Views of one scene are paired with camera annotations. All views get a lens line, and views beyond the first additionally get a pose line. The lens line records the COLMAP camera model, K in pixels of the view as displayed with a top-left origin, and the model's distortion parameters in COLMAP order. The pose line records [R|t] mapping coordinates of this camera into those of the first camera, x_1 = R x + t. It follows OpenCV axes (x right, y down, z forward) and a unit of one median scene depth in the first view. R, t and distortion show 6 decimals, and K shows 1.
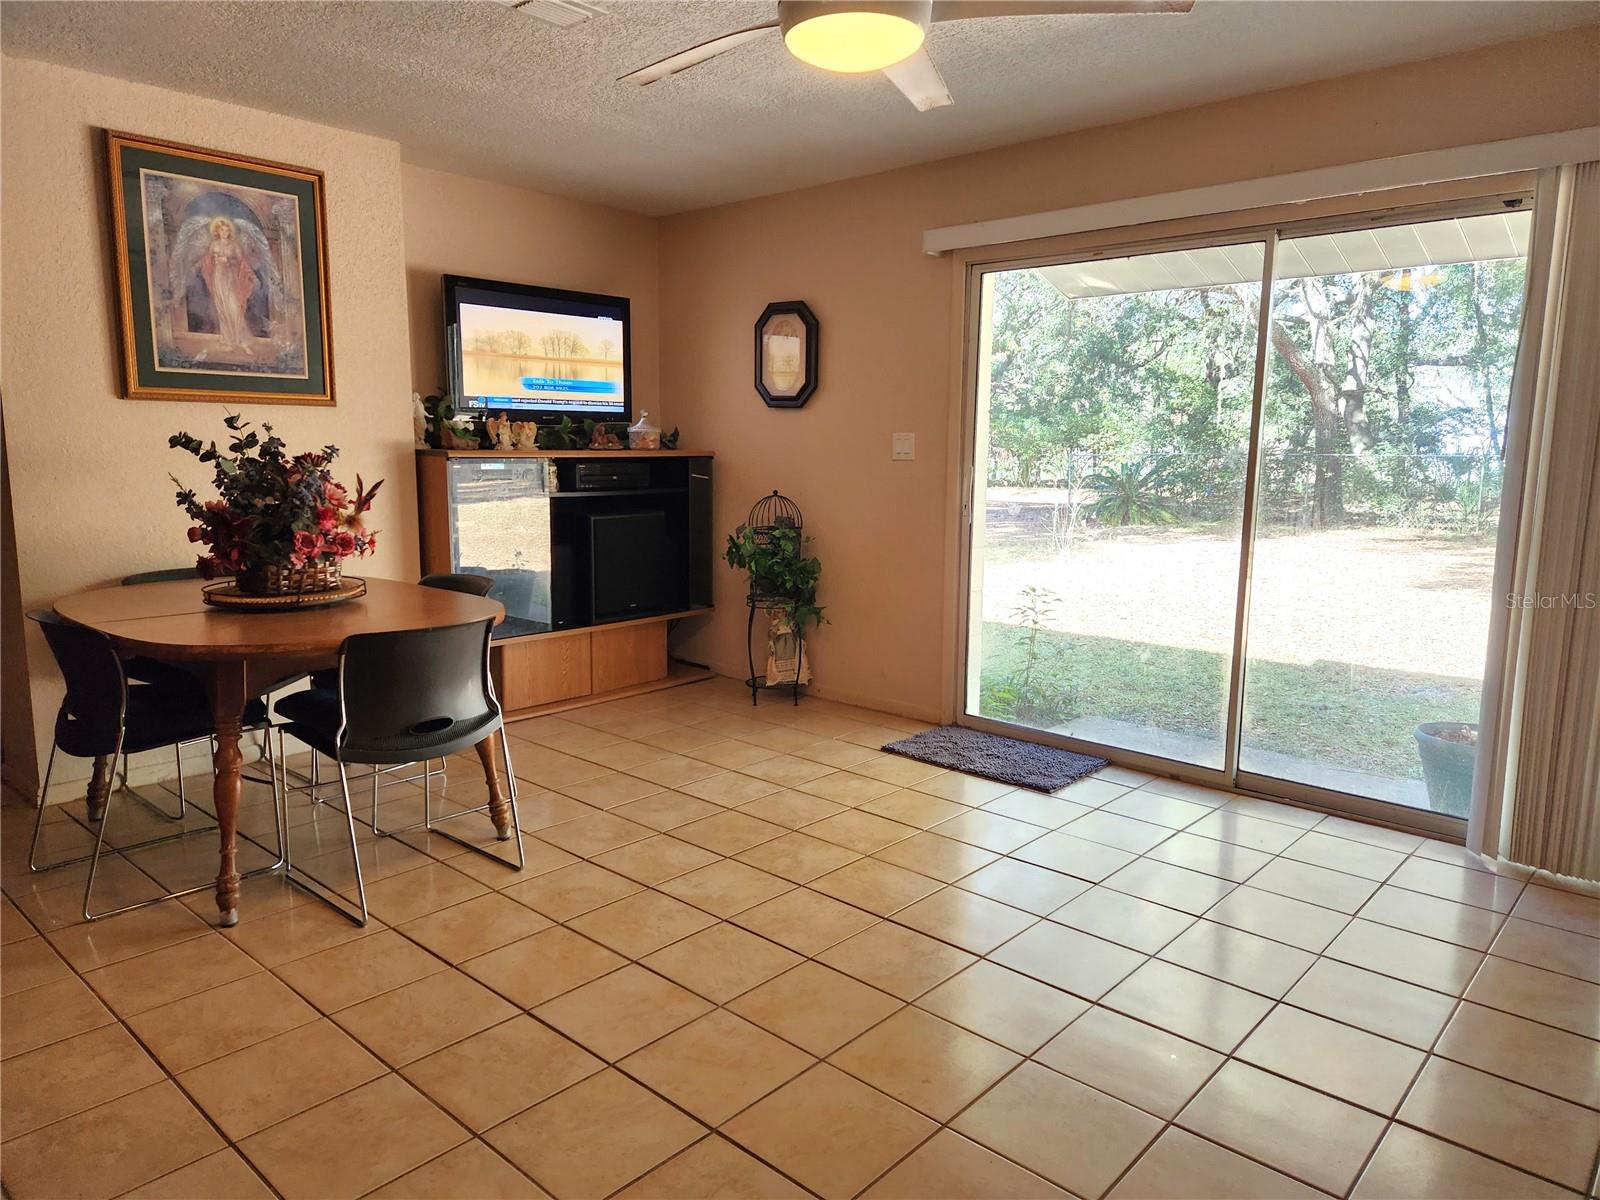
lens RADIAL K [[1060.5, 0, 816.7], [0, 1060.5, 596.3], [0, 0, 1]] dist [0.092449, -0.082969]
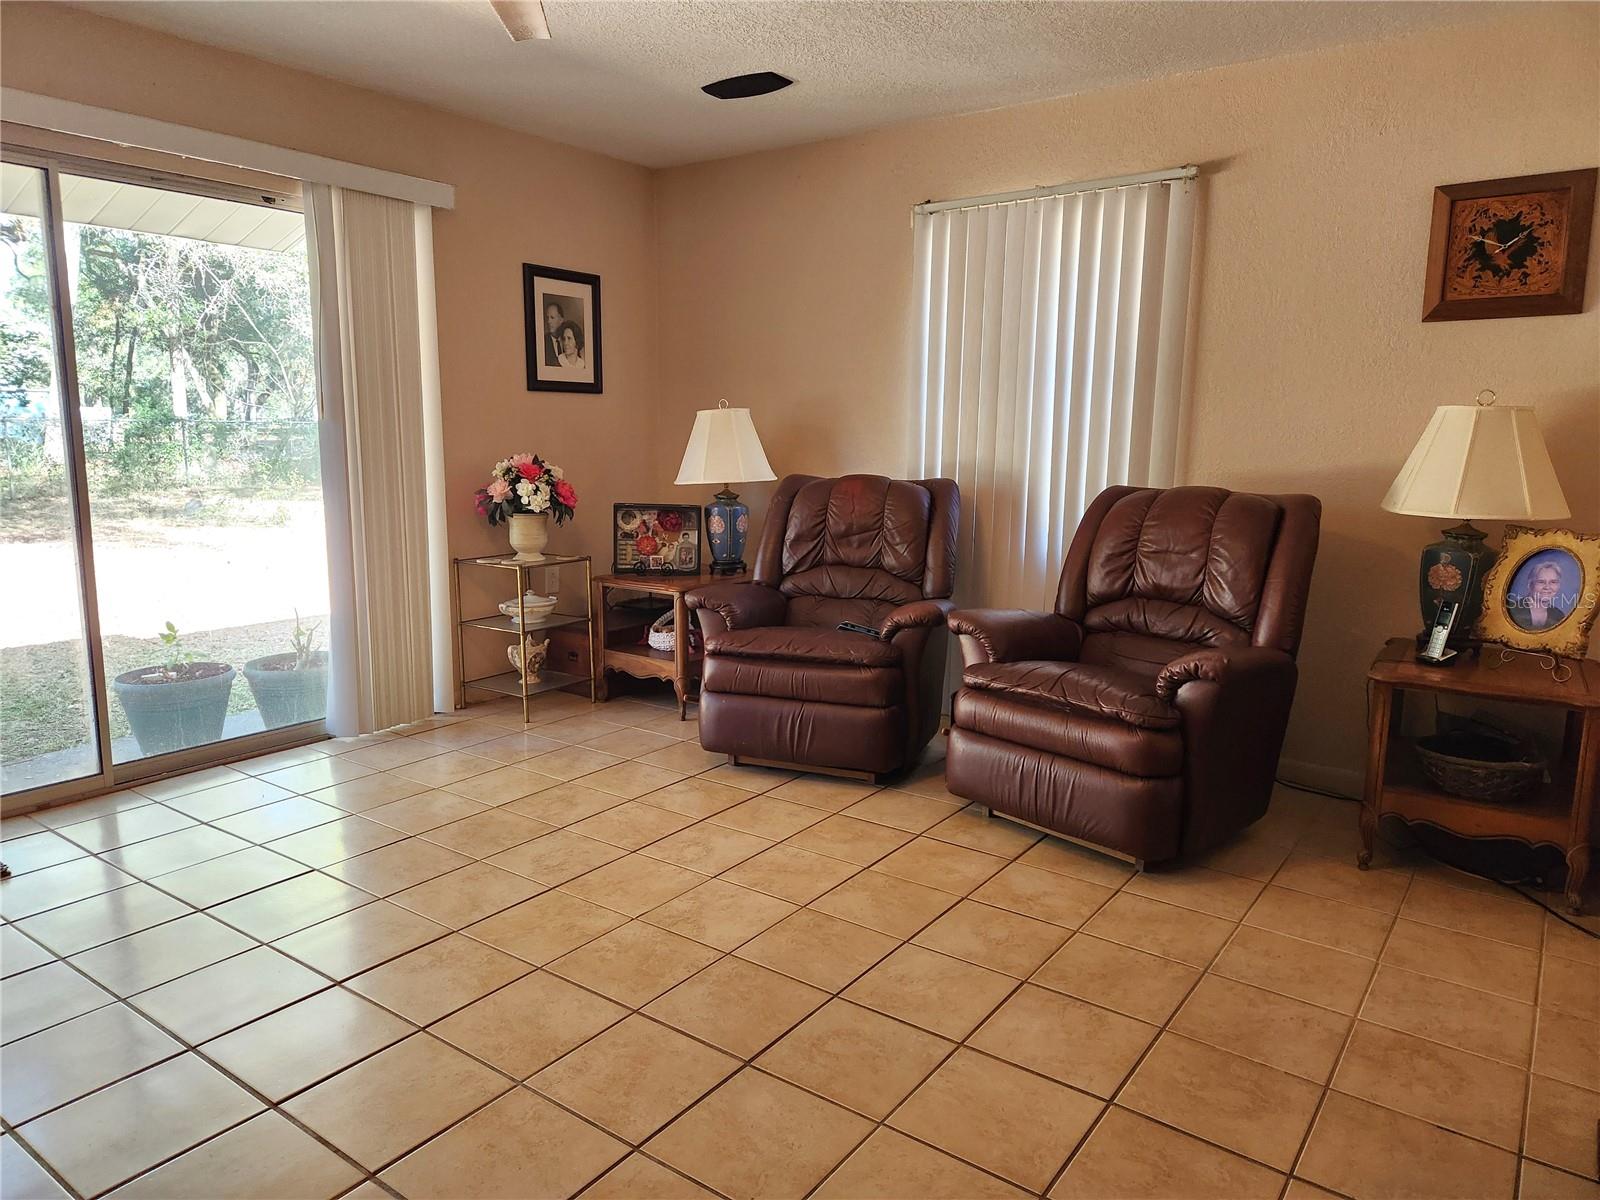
lens RADIAL K [[1060.5, 0, 816.7], [0, 1060.5, 596.3], [0, 0, 1]] dist [0.092449, -0.082969]
pose [[-0.102427, -0.182676, 0.977823, -0.593637], [0.123079, 0.973112, 0.194689, -0.090646], [-0.987097, 0.140291, -0.077189, 0.519546]]
